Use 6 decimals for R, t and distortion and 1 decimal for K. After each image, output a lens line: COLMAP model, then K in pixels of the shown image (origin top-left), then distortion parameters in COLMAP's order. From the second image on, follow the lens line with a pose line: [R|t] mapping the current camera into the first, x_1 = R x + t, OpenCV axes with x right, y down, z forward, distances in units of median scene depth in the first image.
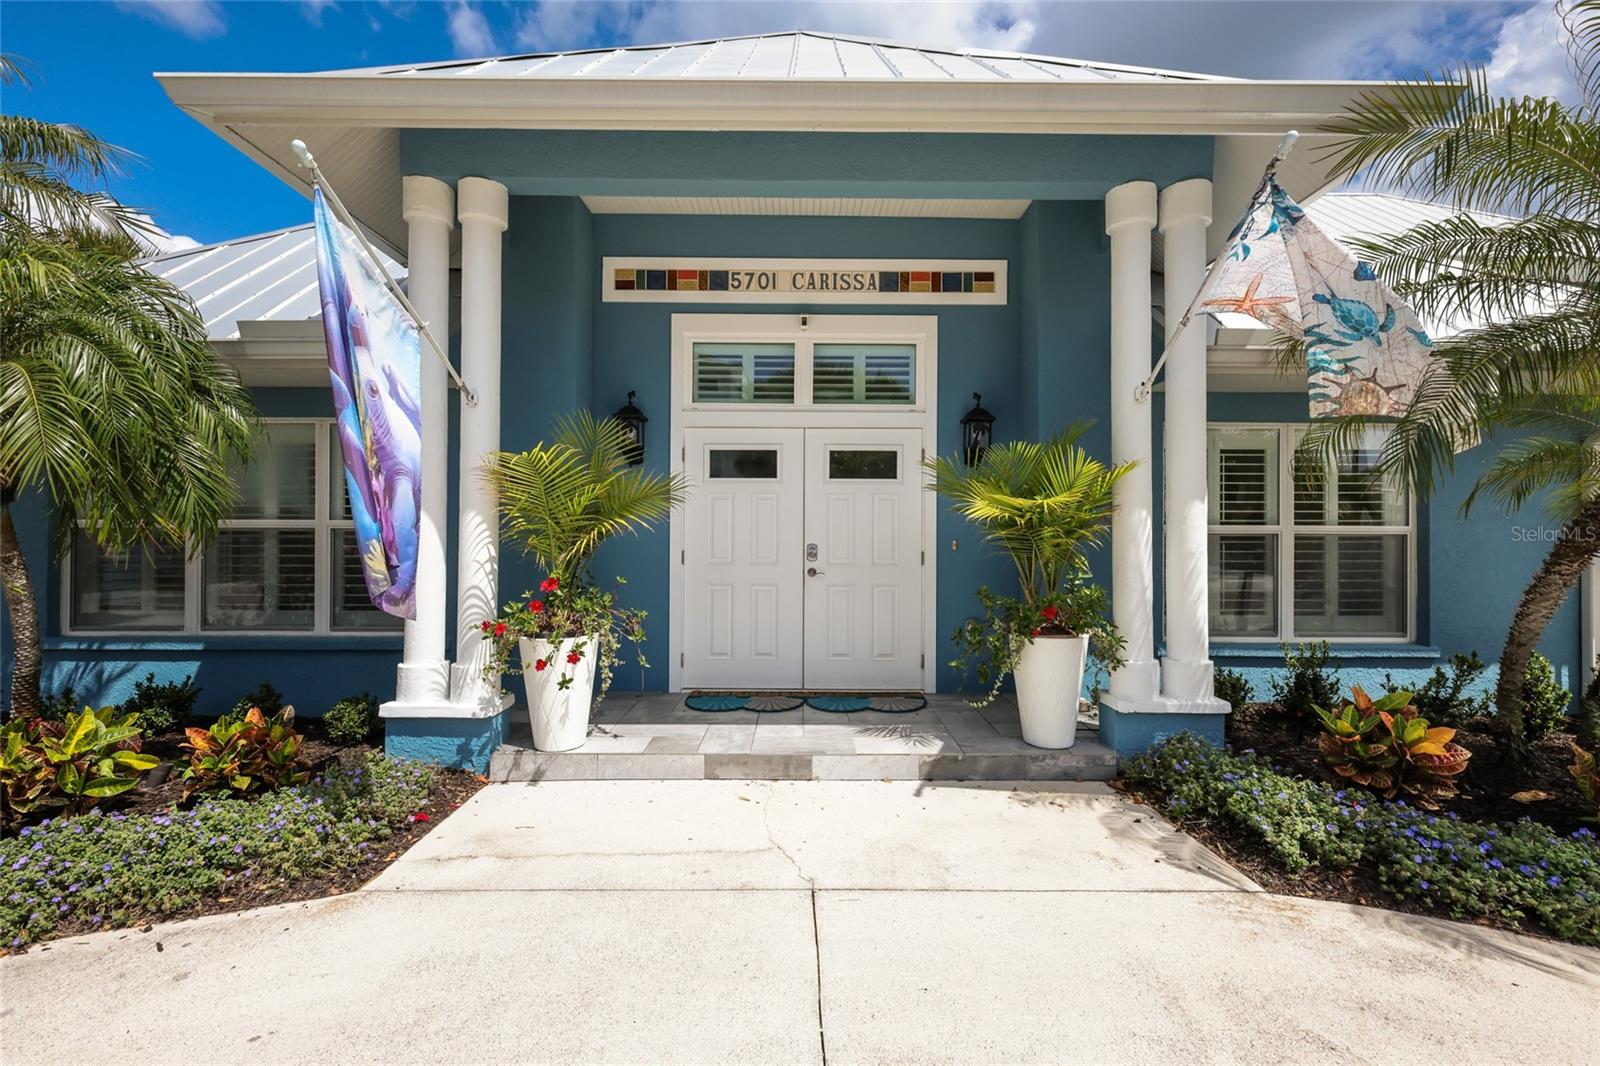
lens RADIAL K [[697.9, 0, 796.5], [0, 697.9, 530.4], [0, 0, 1]] dist [0.004330, -0.000040]
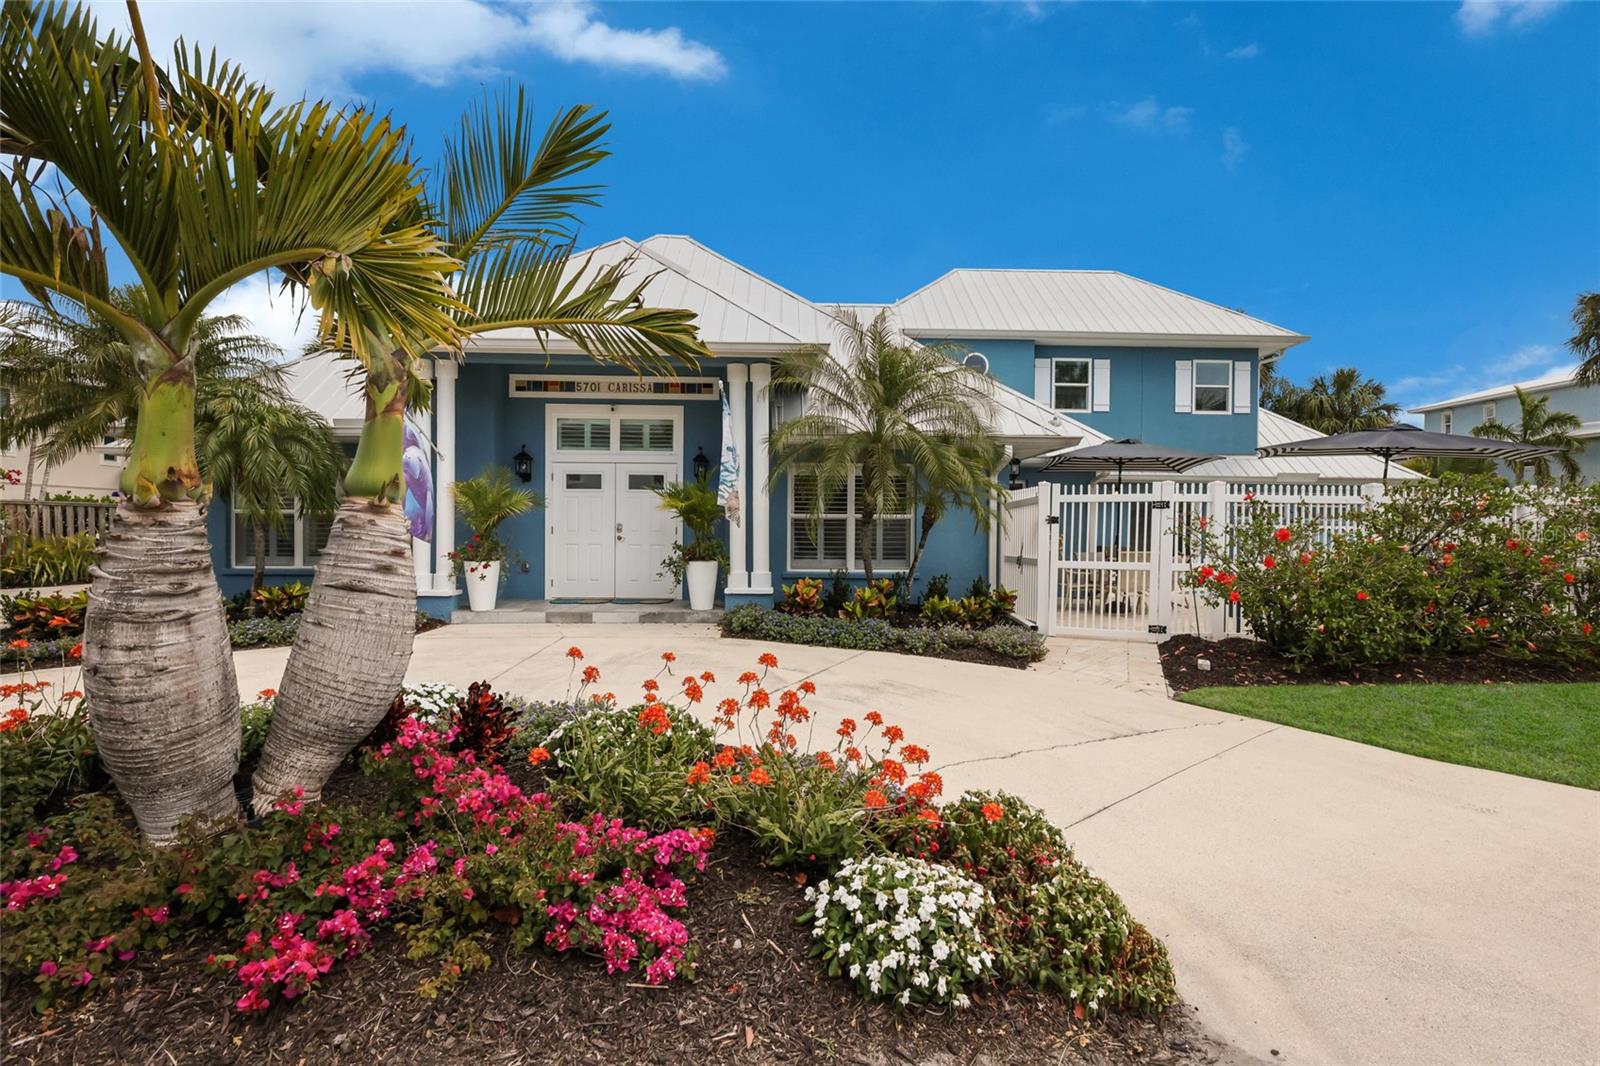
lens RADIAL K [[747.2, 0, 800.7], [0, 747.2, 535.8], [0, 0, 1]] dist [0.003453, 0.000256]
pose [[0.999721, 0.001657, 0.023563, 0.496528], [-0.002032, 0.999871, 0.015907, 0.021256], [-0.023534, -0.015950, 0.999596, -1.128002]]
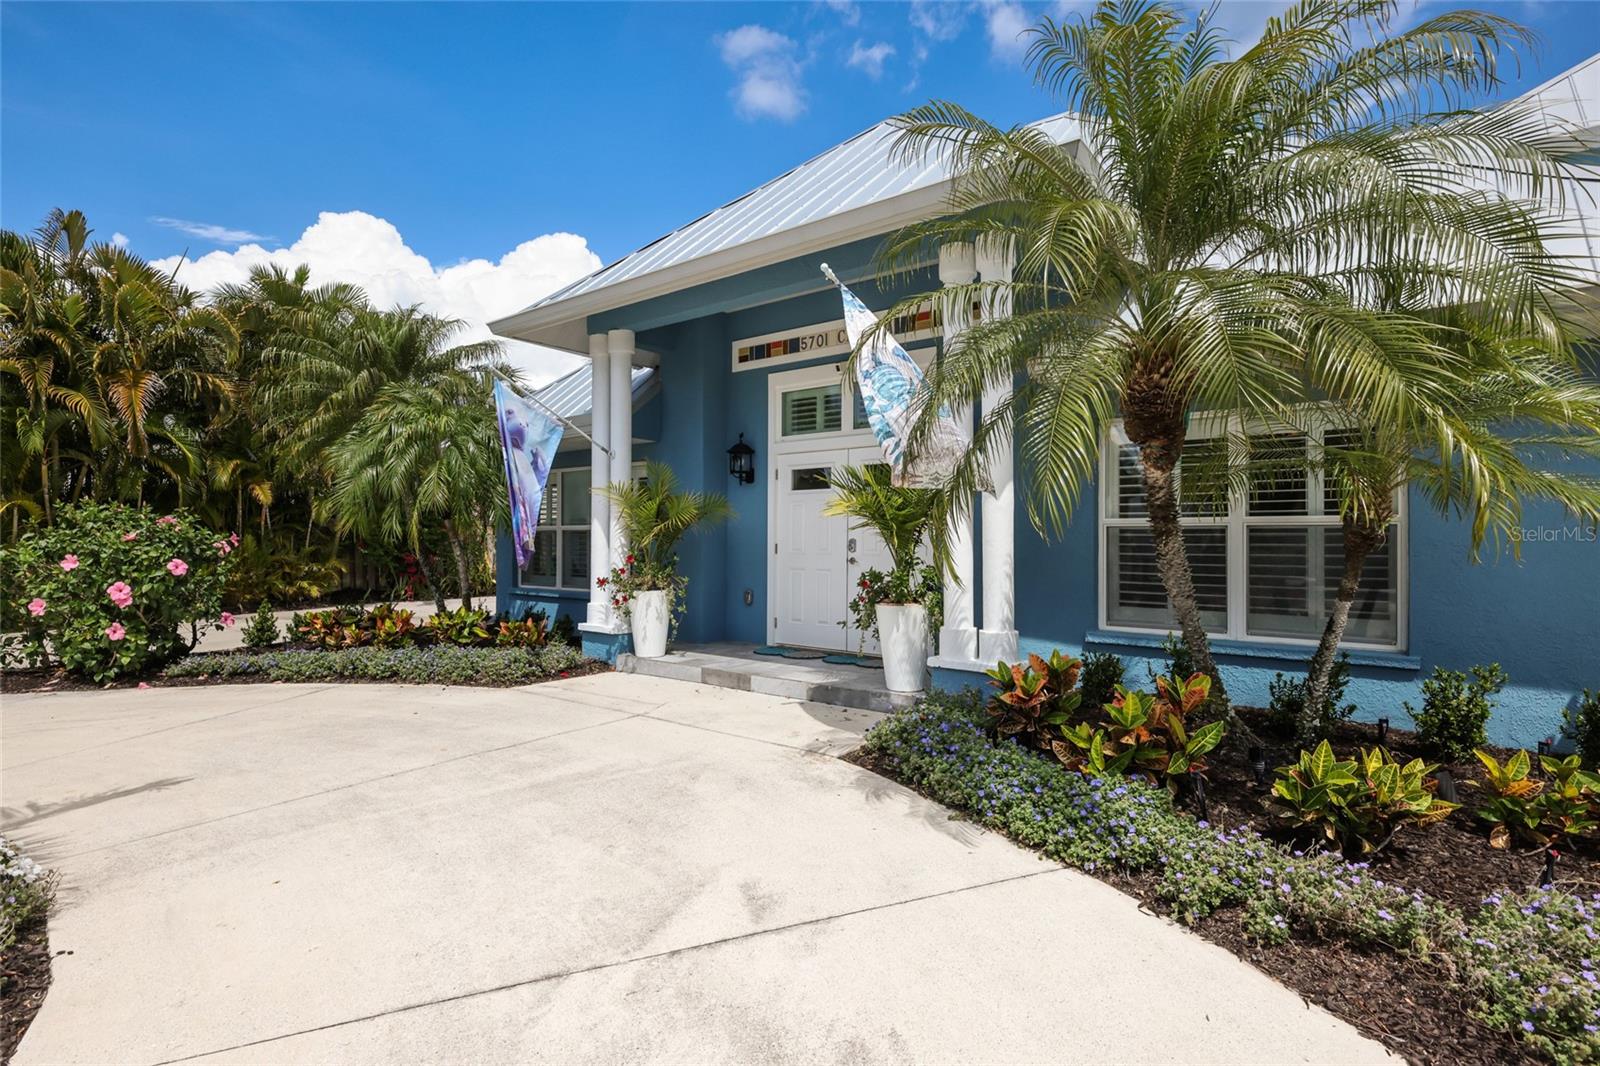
lens RADIAL K [[804.4, 0, 791.0], [0, 804.4, 532.7], [0, 0, 1]] dist [0.005058, 0.000257]
pose [[0.773263, -0.007464, -0.634042, 0.913002], [0.002994, 0.999963, -0.008120, 0.021142], [0.634079, 0.004380, 0.773256, -0.225752]]
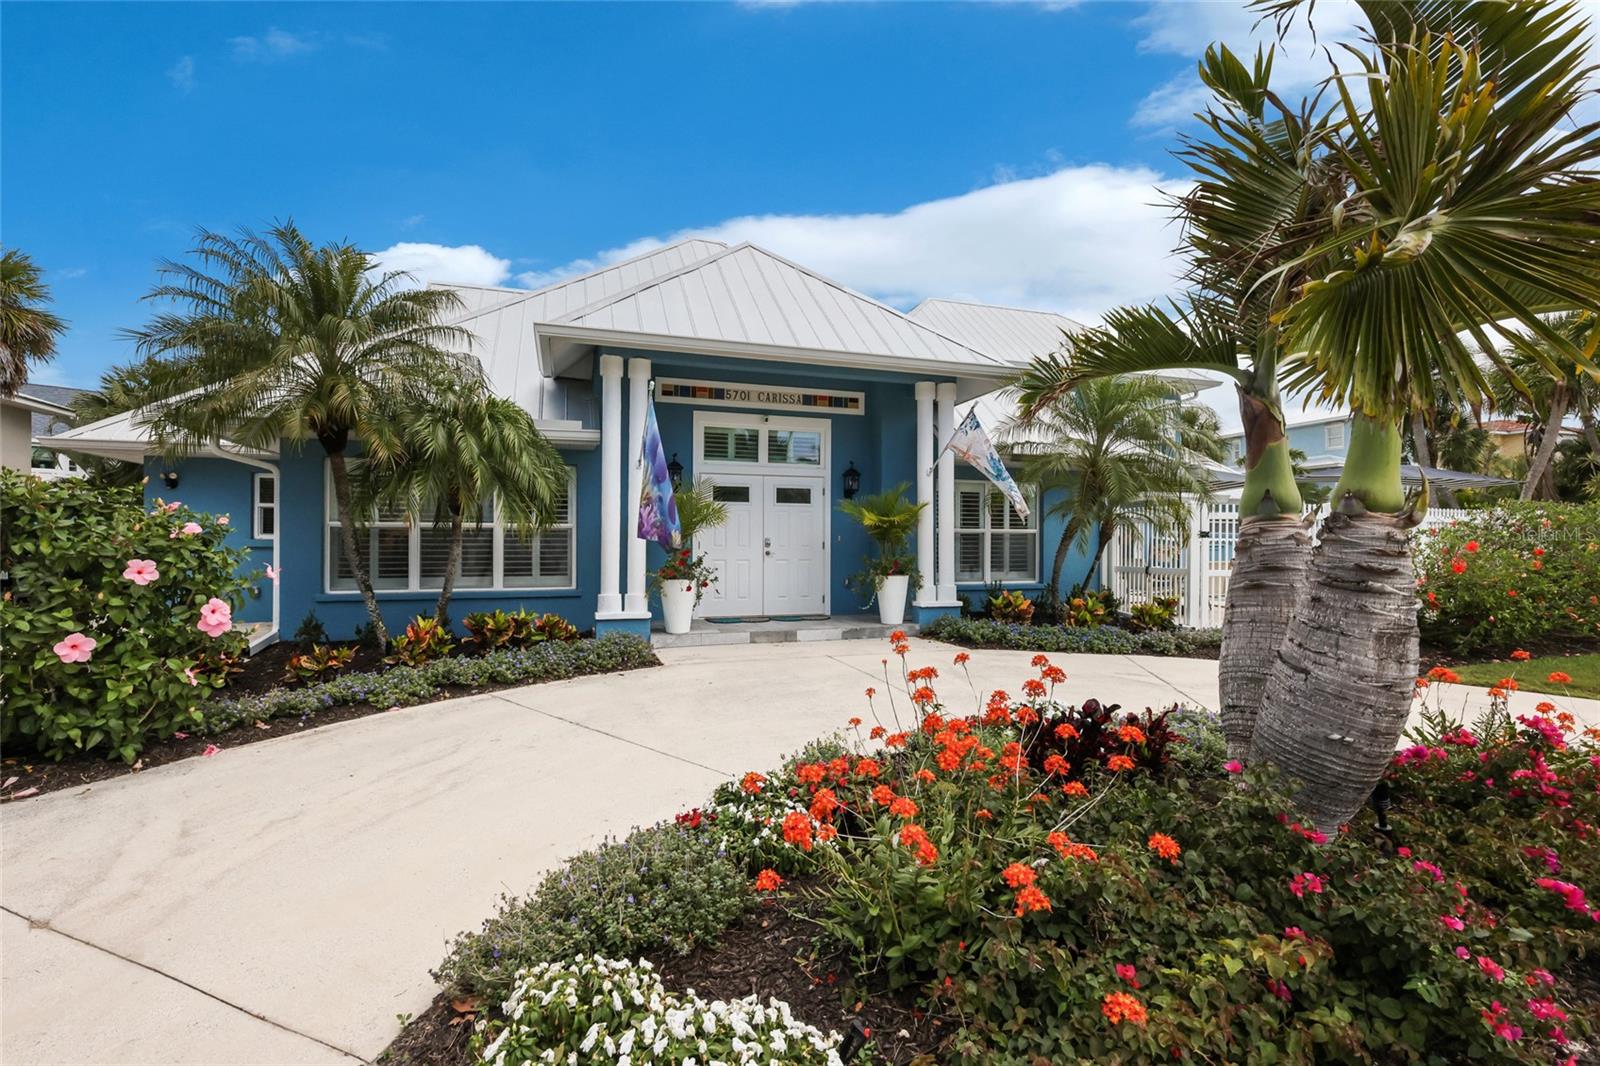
lens RADIAL K [[747.2, 0, 798.9], [0, 747.2, 536.8], [0, 0, 1]] dist [0.003453, 0.000256]
pose [[0.949572, 0.000603, 0.313548, -0.547491], [-0.000090, 0.999999, -0.001650, 0.021029], [-0.313548, 0.001539, 0.949571, -0.960922]]
